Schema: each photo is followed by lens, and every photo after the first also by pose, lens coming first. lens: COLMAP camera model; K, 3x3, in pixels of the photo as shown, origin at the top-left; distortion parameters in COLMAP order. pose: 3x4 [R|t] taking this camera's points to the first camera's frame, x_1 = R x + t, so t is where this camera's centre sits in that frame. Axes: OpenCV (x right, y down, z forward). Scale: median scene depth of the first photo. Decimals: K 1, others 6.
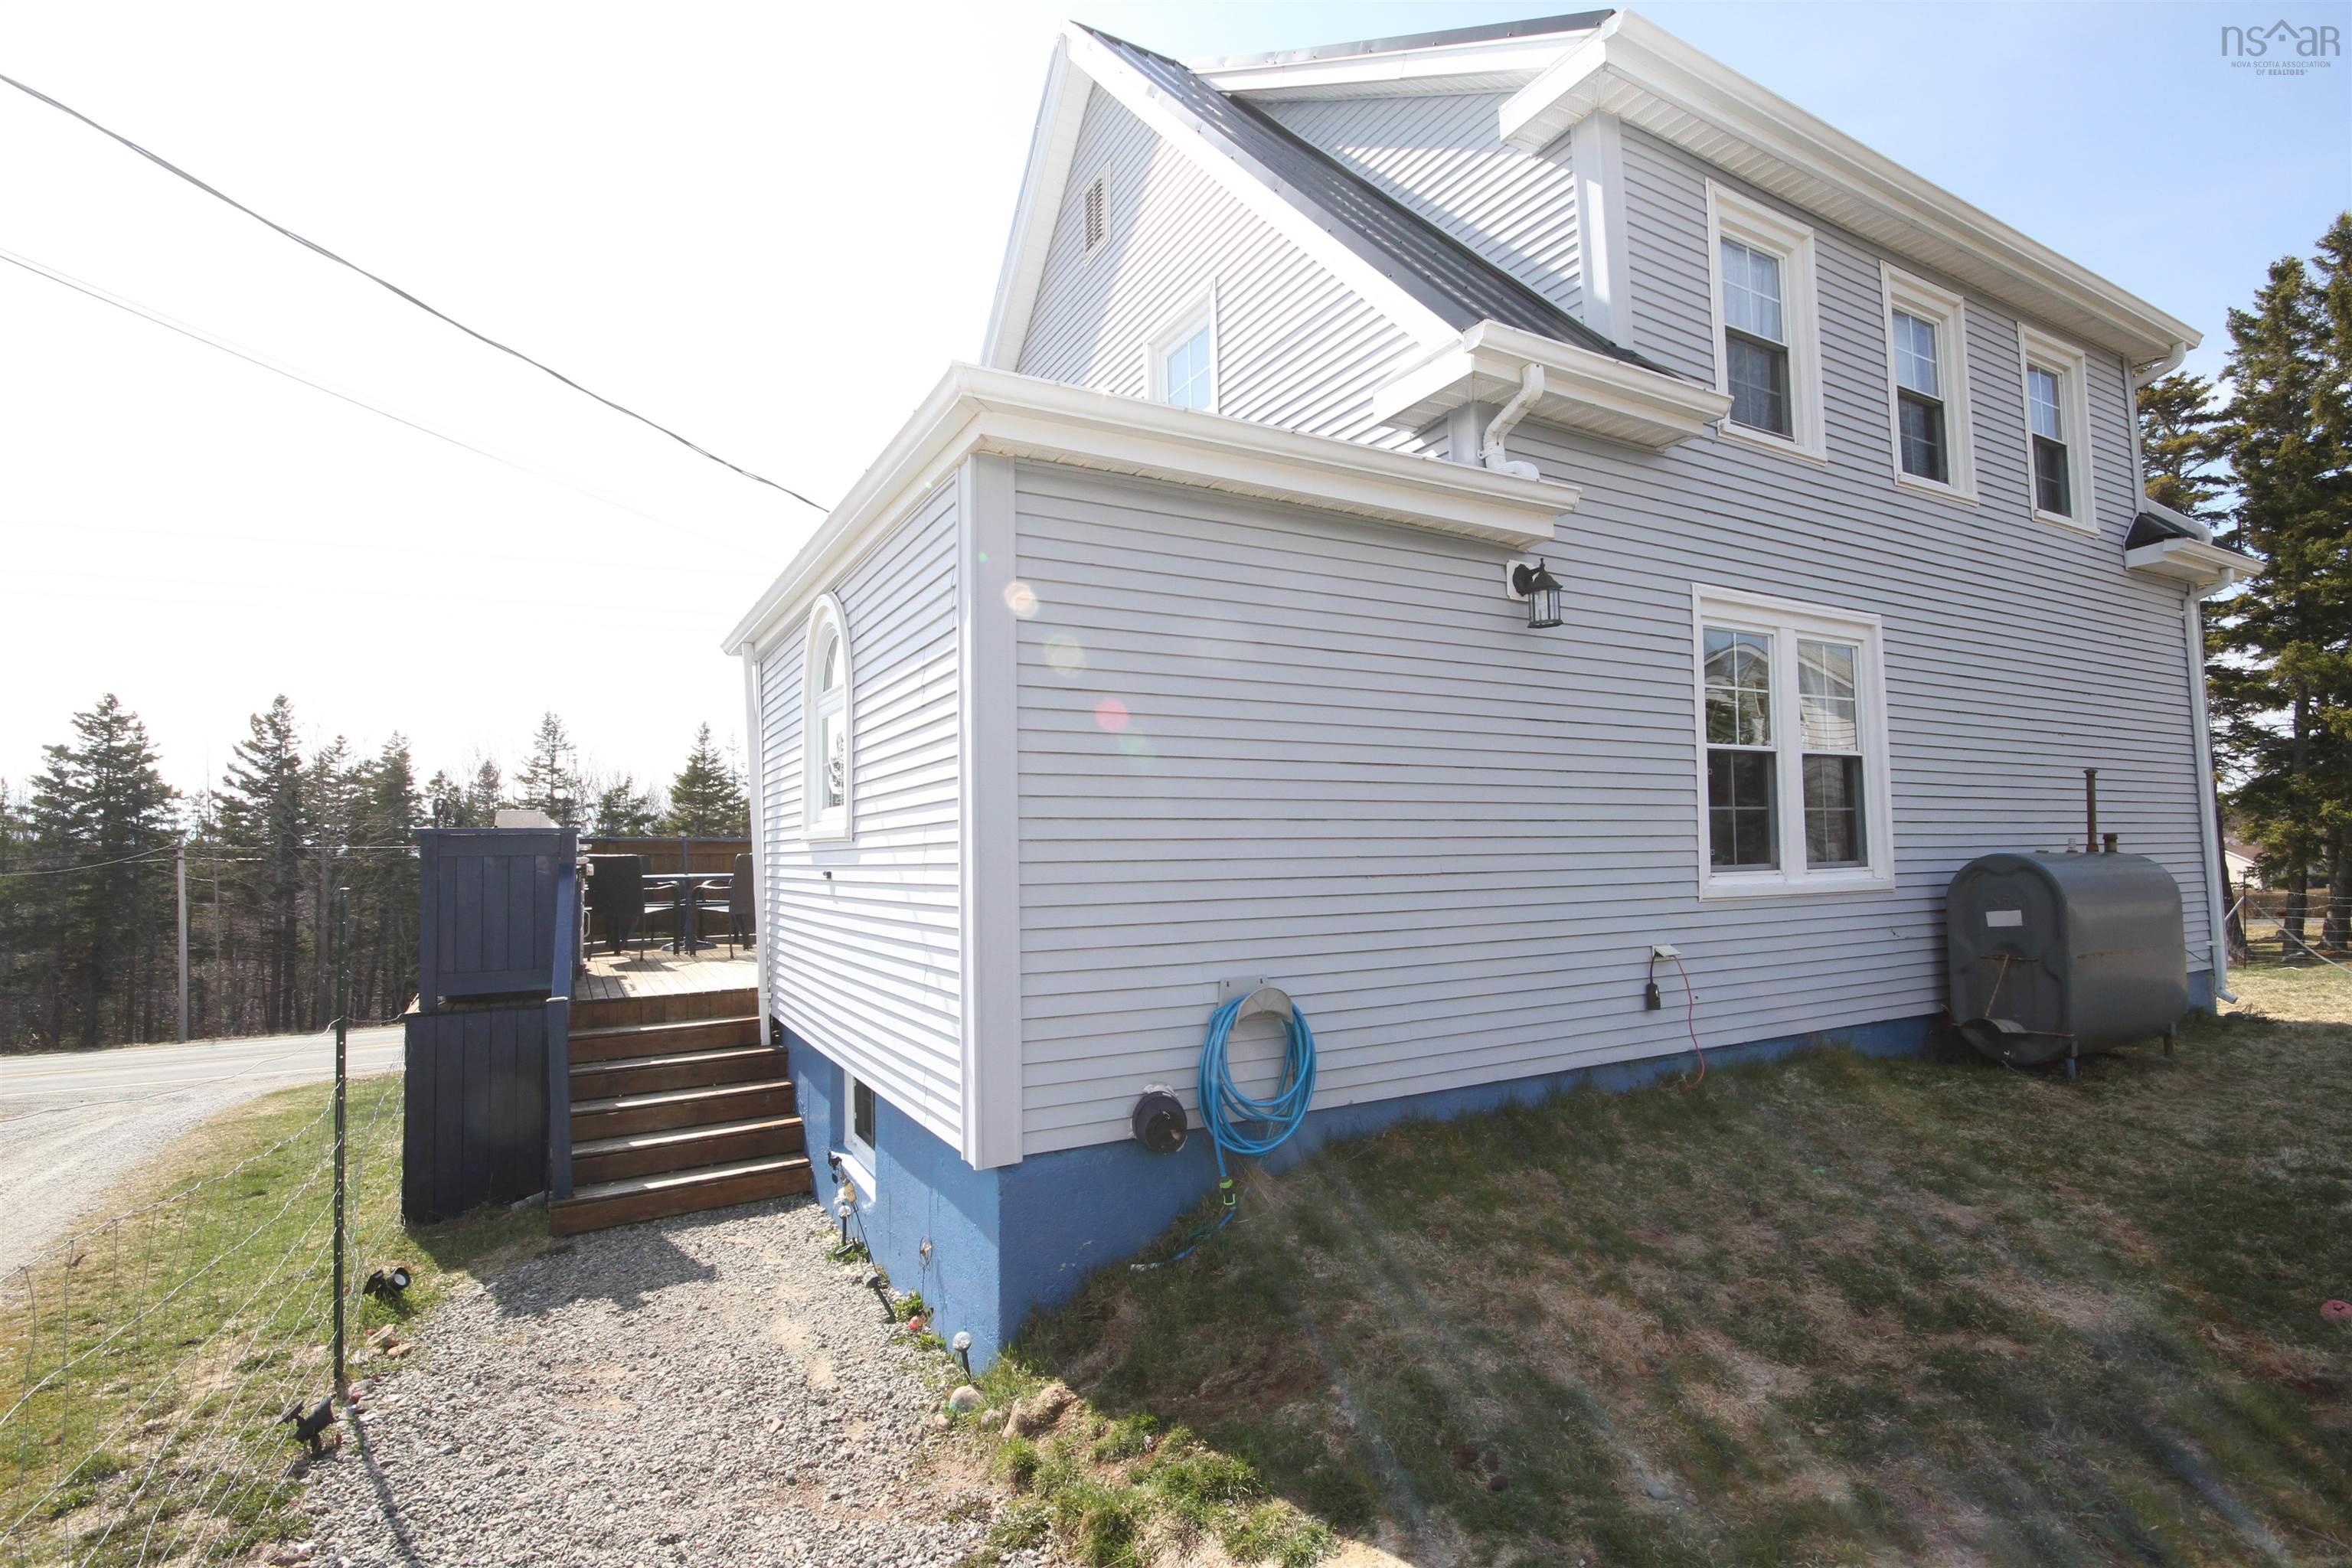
lens RADIAL K [[1078.4, 0, 1177.2], [0, 1078.4, 793.8], [0, 0, 1]] dist [-0.002942, -0.006836]
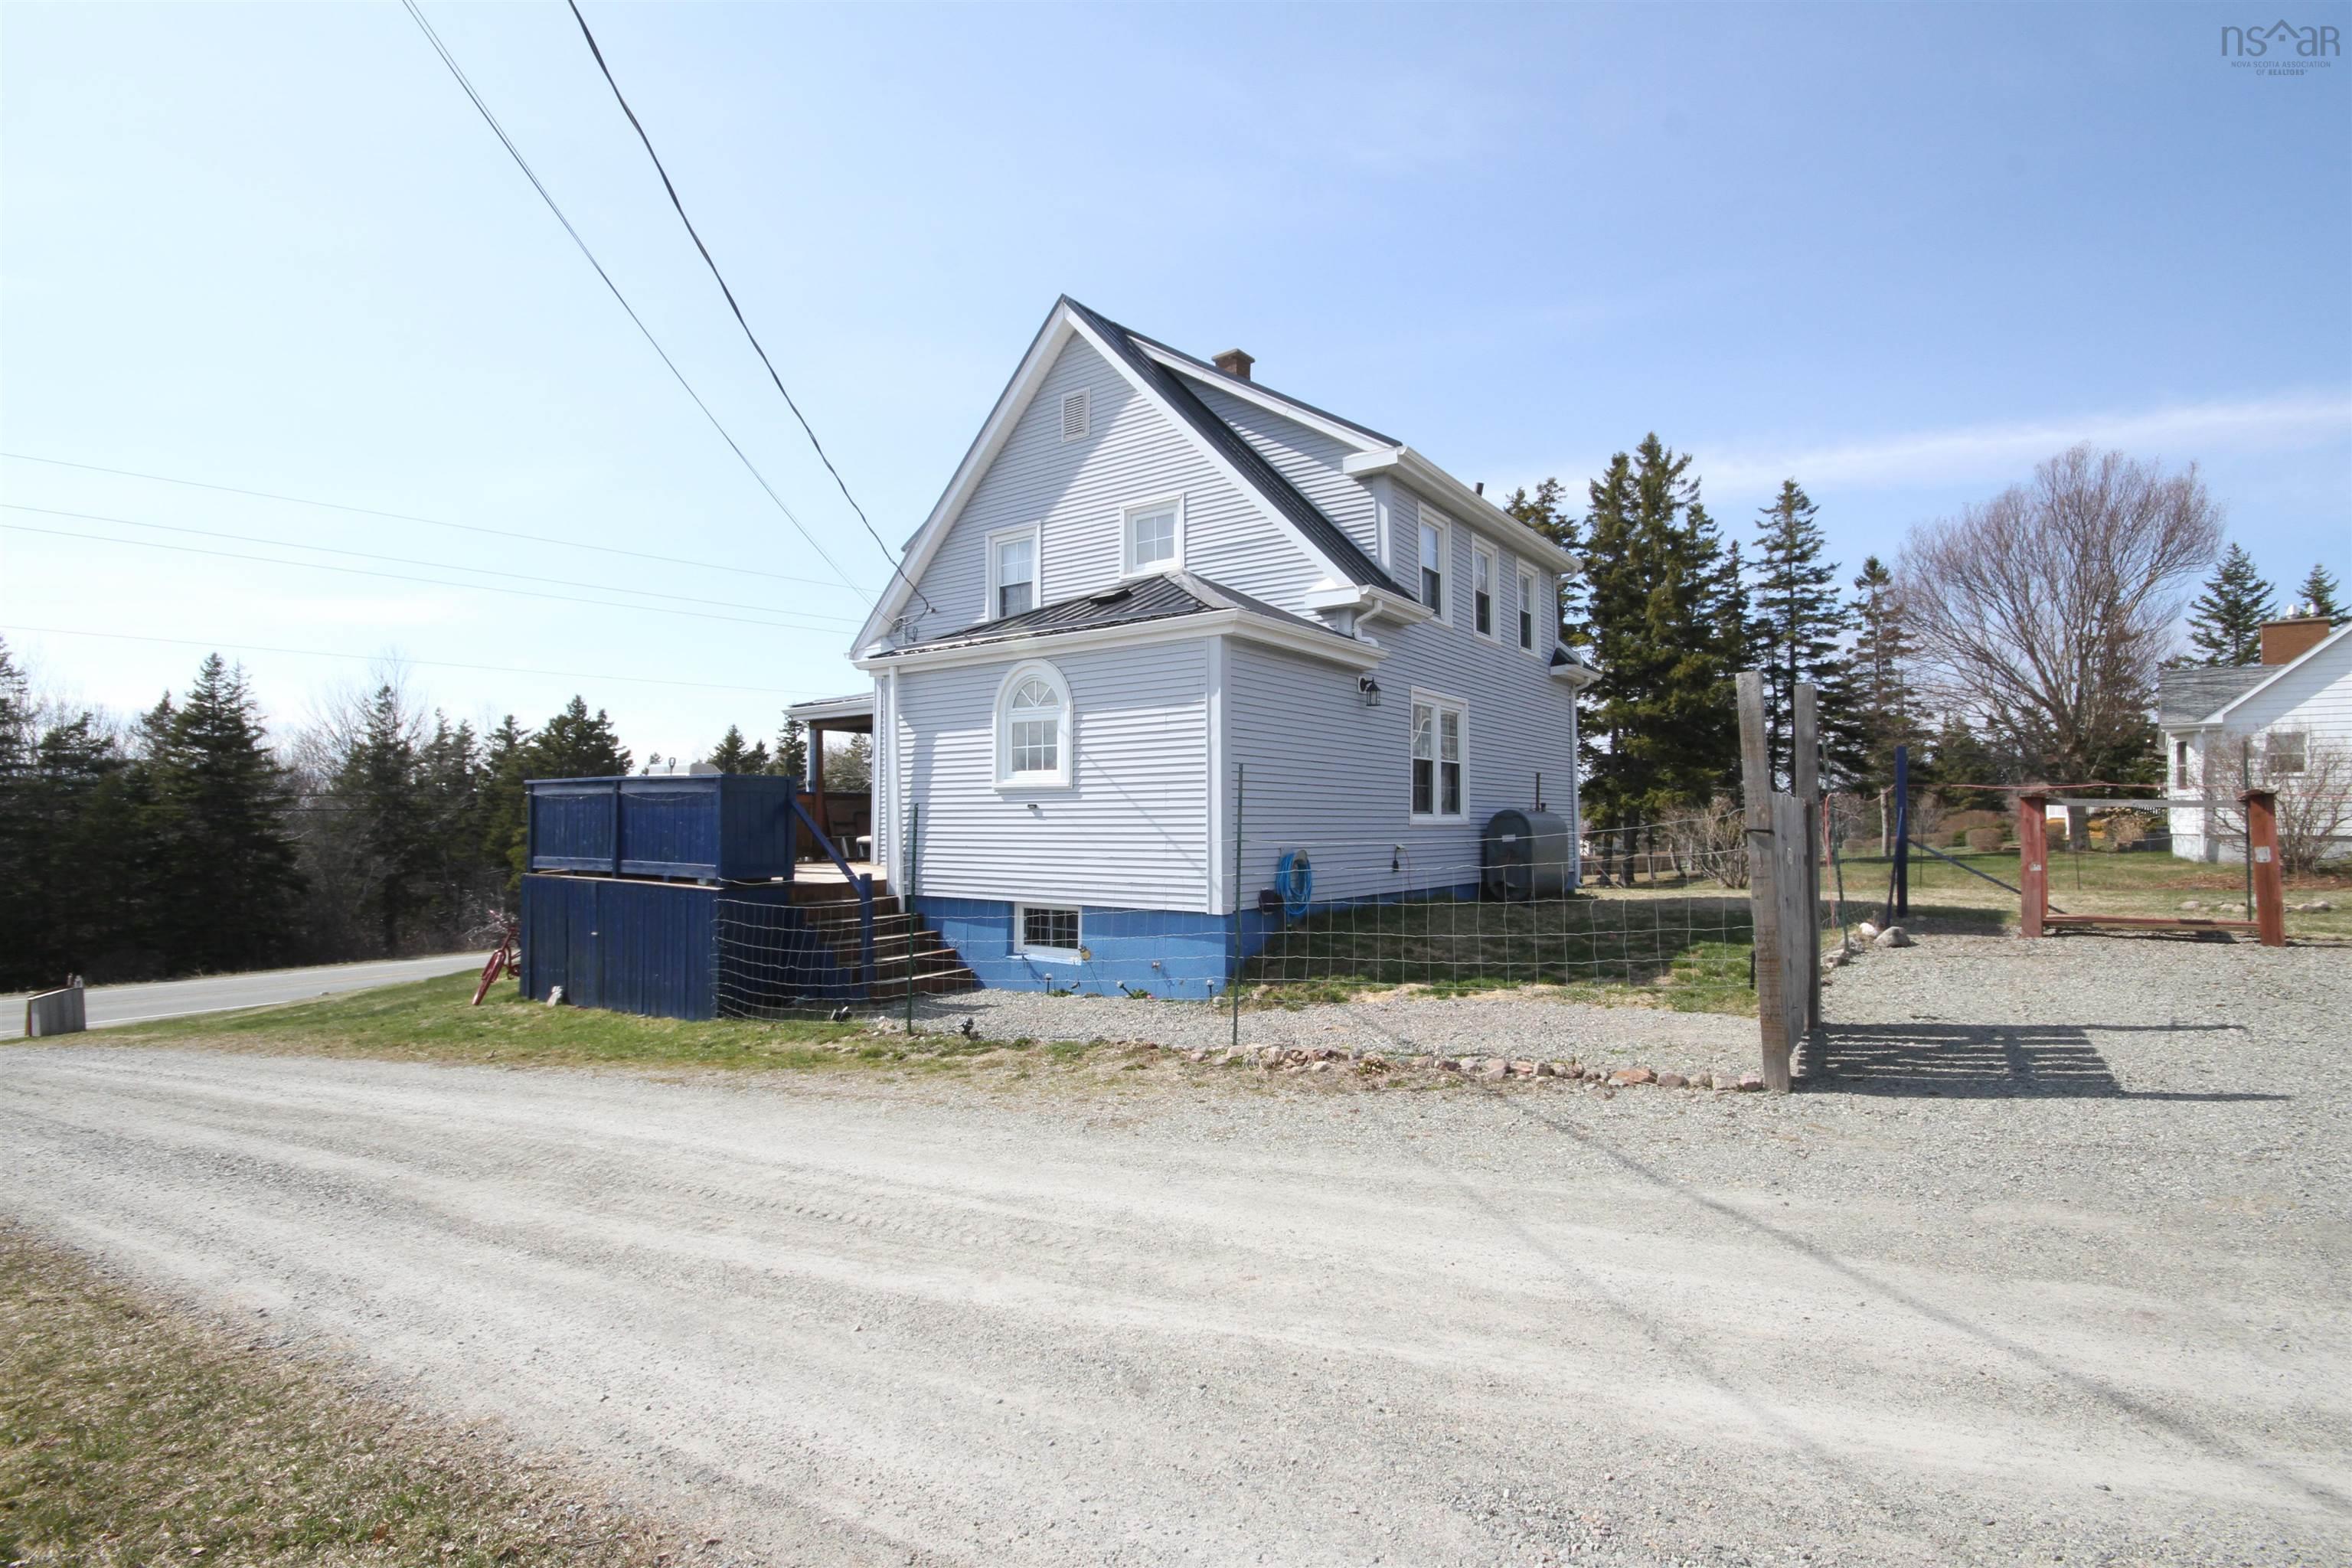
lens RADIAL K [[1078.4, 0, 1170.6], [0, 1078.4, 784.7], [0, 0, 1]] dist [-0.002942, -0.006836]
pose [[0.911532, 0.029862, 0.410144, -0.760281], [-0.037076, 0.999266, 0.009646, 0.008103], [-0.409555, -0.023999, 0.911970, -0.726473]]
